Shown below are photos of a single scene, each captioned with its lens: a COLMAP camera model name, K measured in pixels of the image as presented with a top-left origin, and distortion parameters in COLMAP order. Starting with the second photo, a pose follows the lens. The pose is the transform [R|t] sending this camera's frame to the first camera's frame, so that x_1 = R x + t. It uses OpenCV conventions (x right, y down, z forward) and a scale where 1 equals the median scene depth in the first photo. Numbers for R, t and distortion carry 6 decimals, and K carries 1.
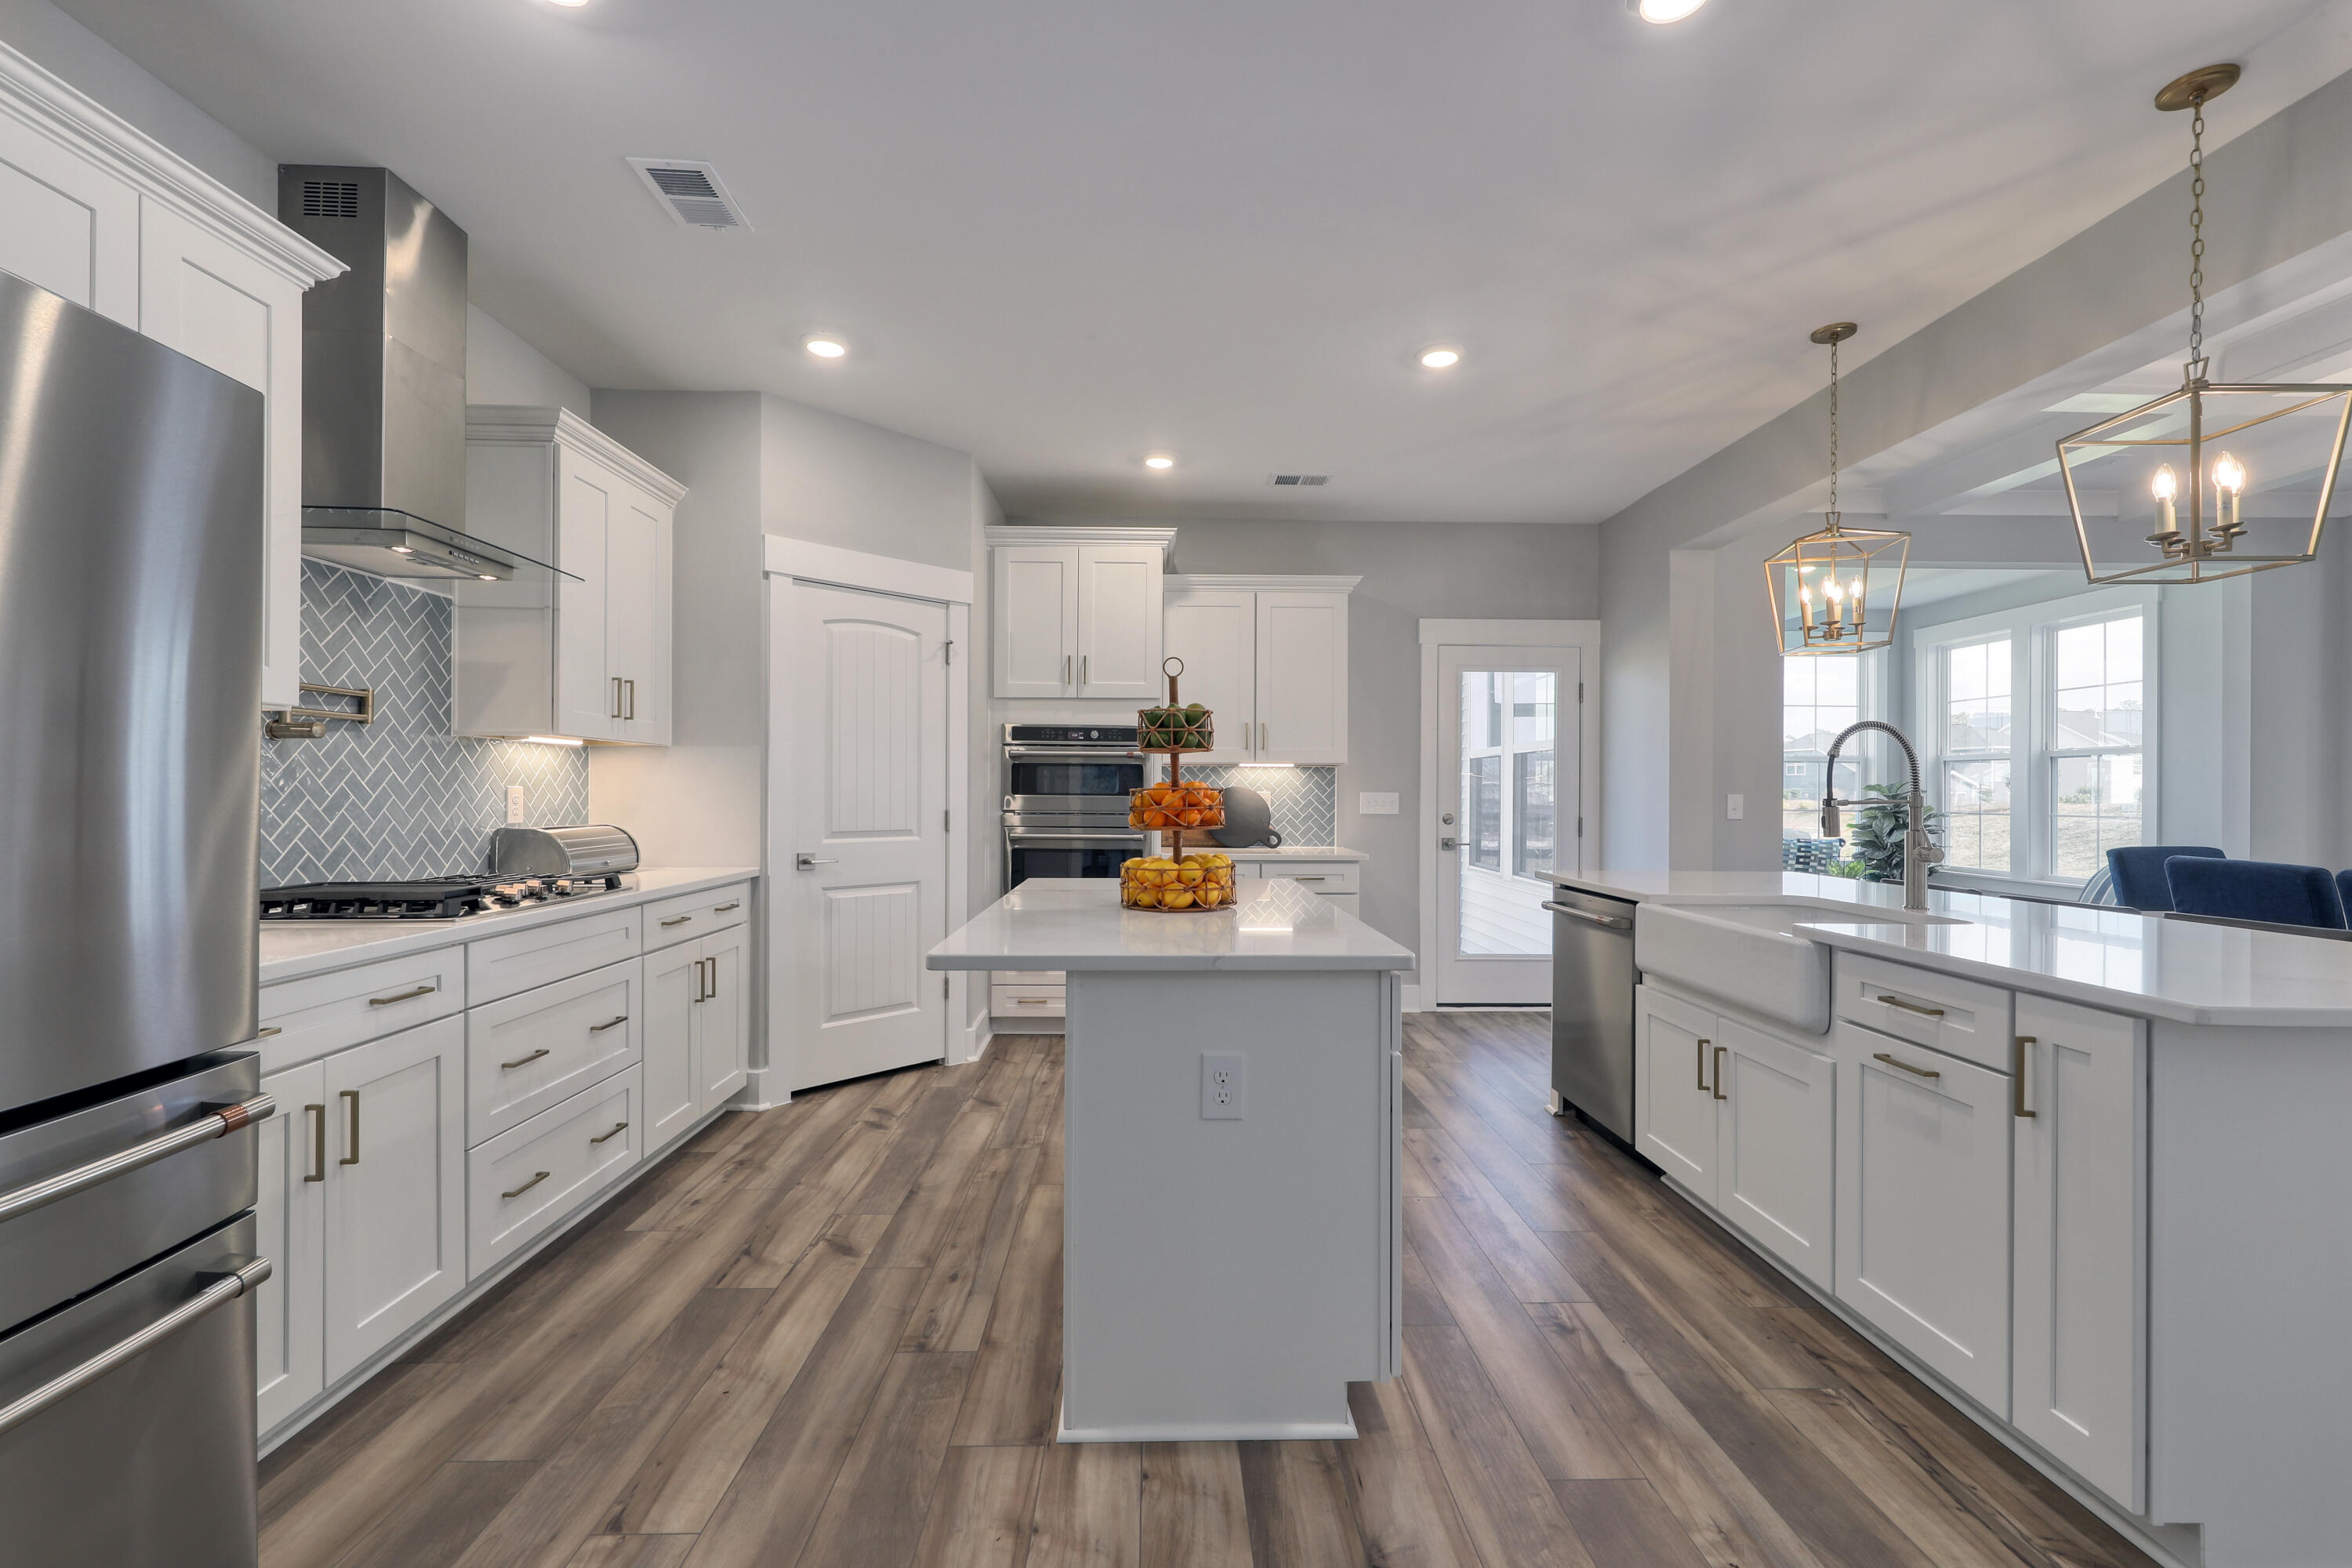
lens RADIAL K [[992.1, 0, 1162.0], [0, 992.1, 788.5], [0, 0, 1]] dist [-0.000230, -0.000112]
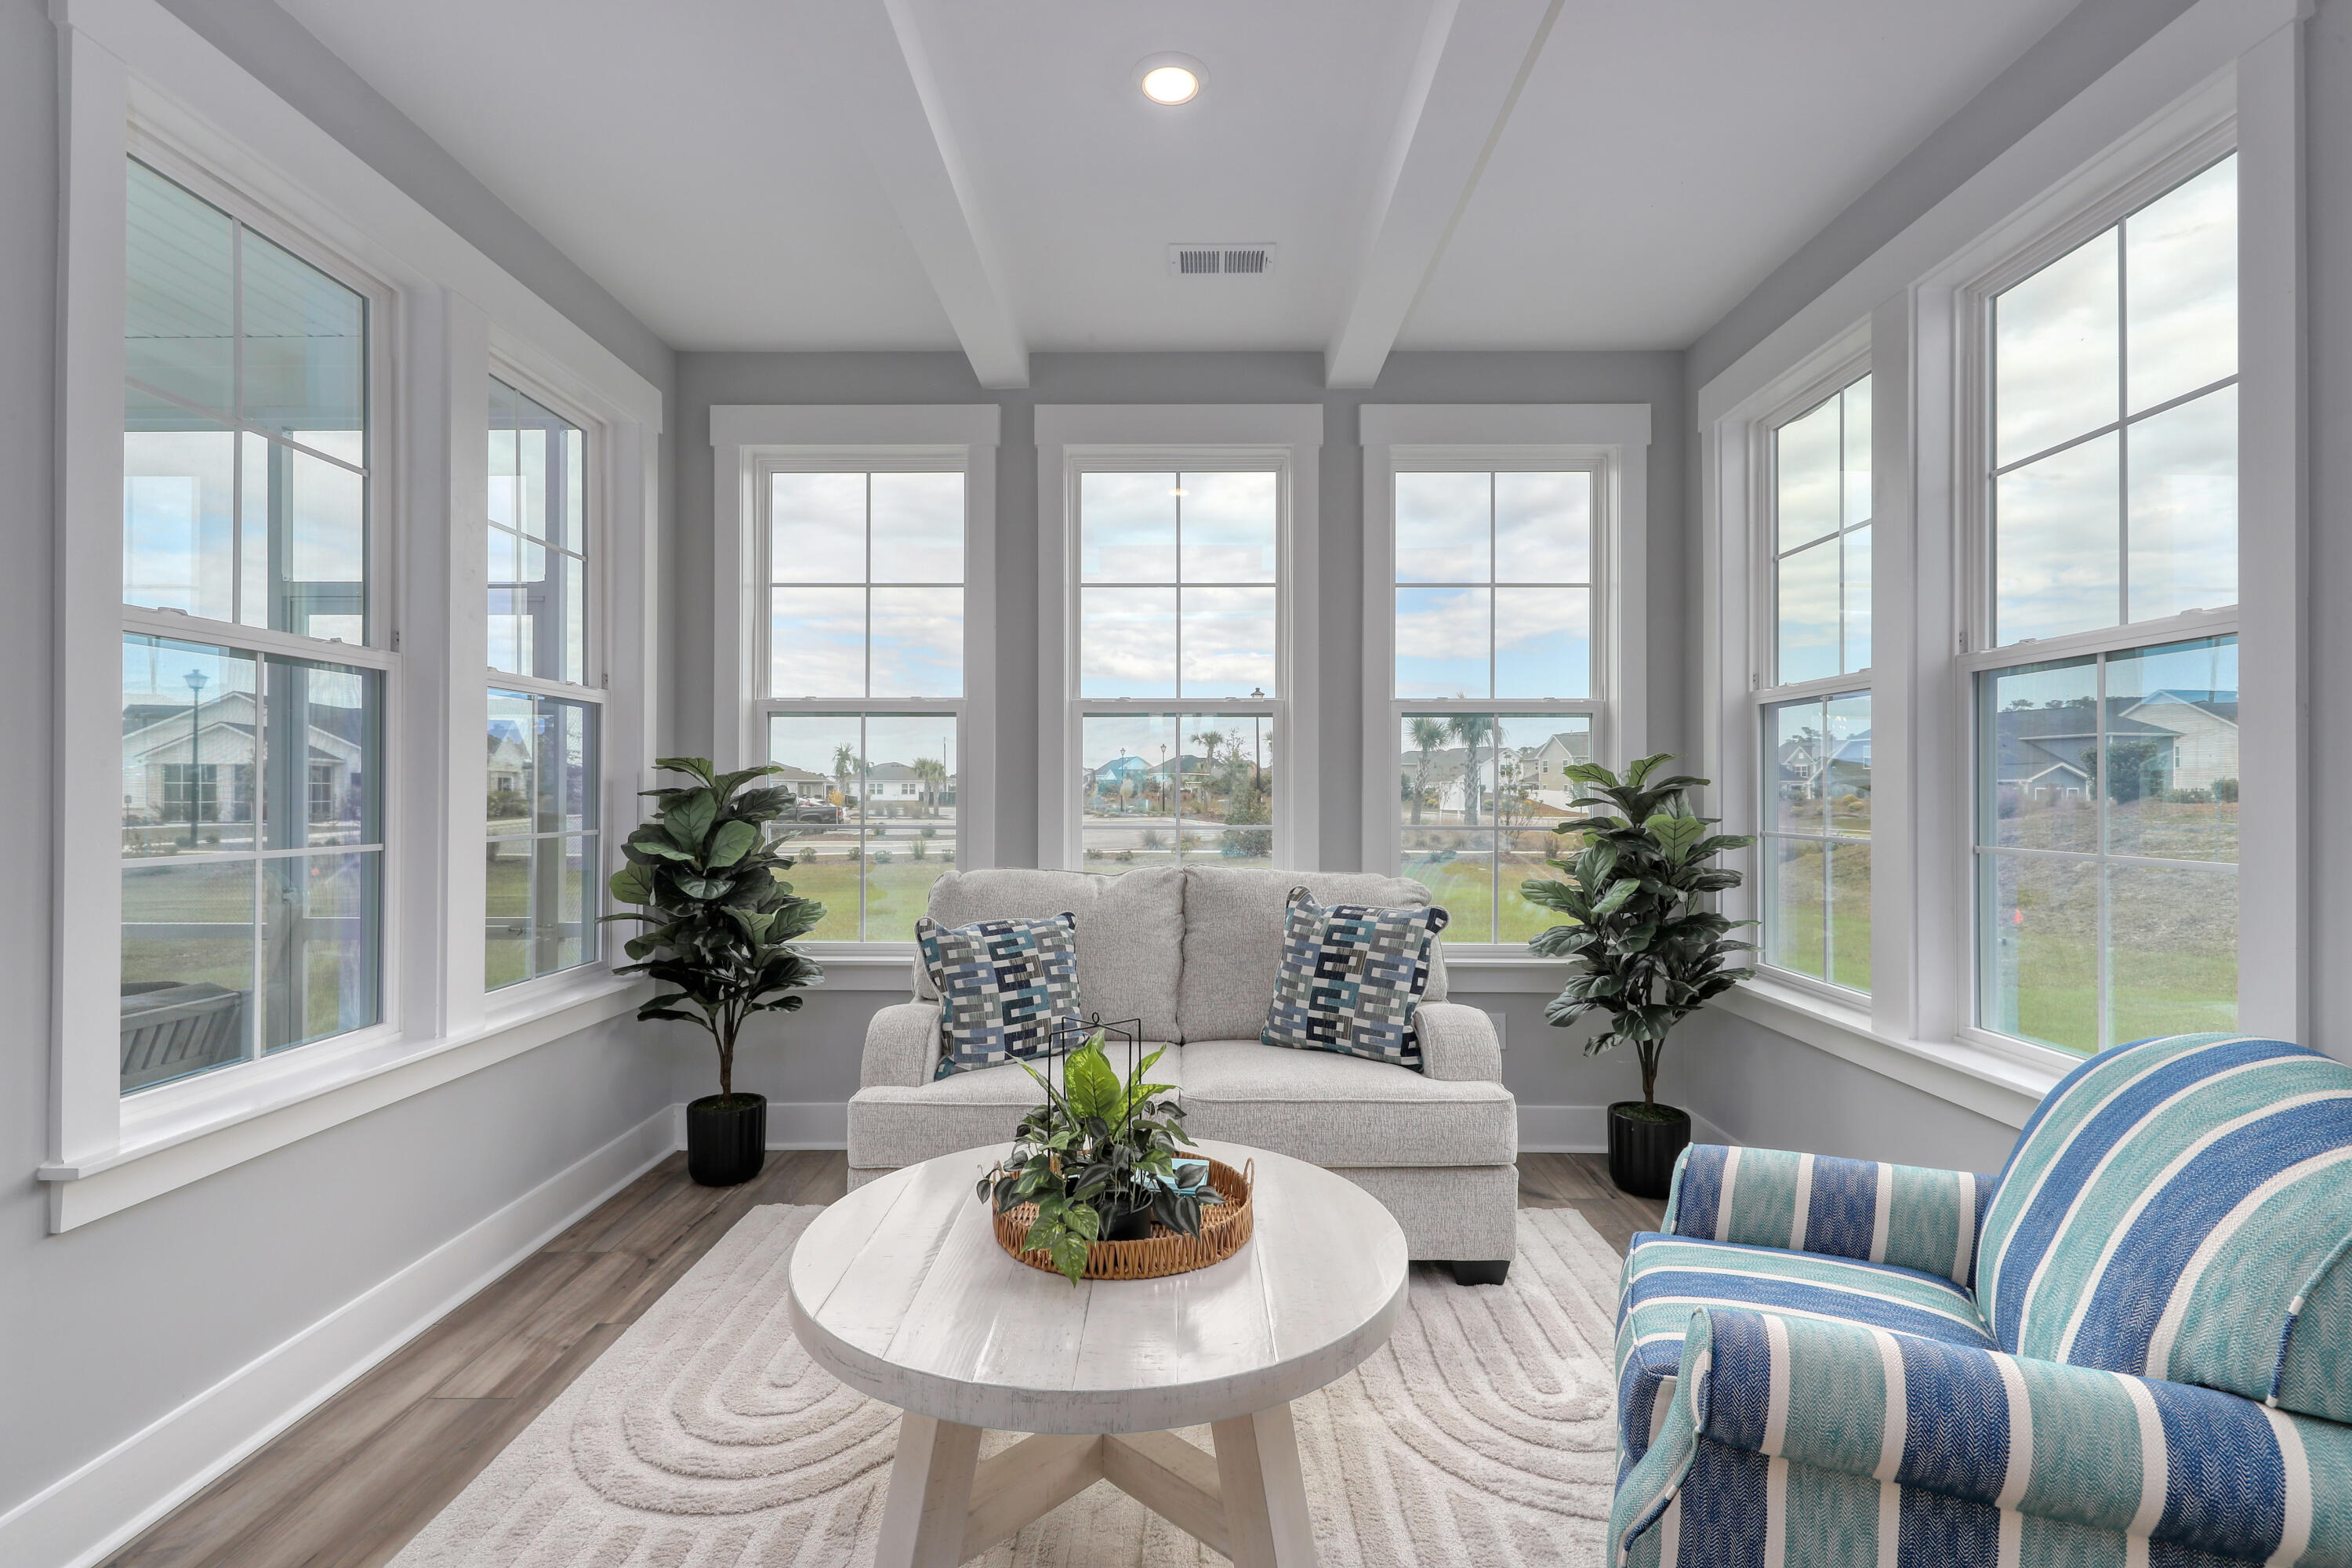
lens RADIAL K [[1086.9, 0, 1182.3], [0, 1086.9, 788.2], [0, 0, 1]] dist [0.002361, -0.000693]
pose [[0.999964, -0.005599, -0.006339, 1.325707], [0.005600, 0.999984, 0.000153, 0.011628], [0.006338, -0.000189, 0.999980, 1.318918]]
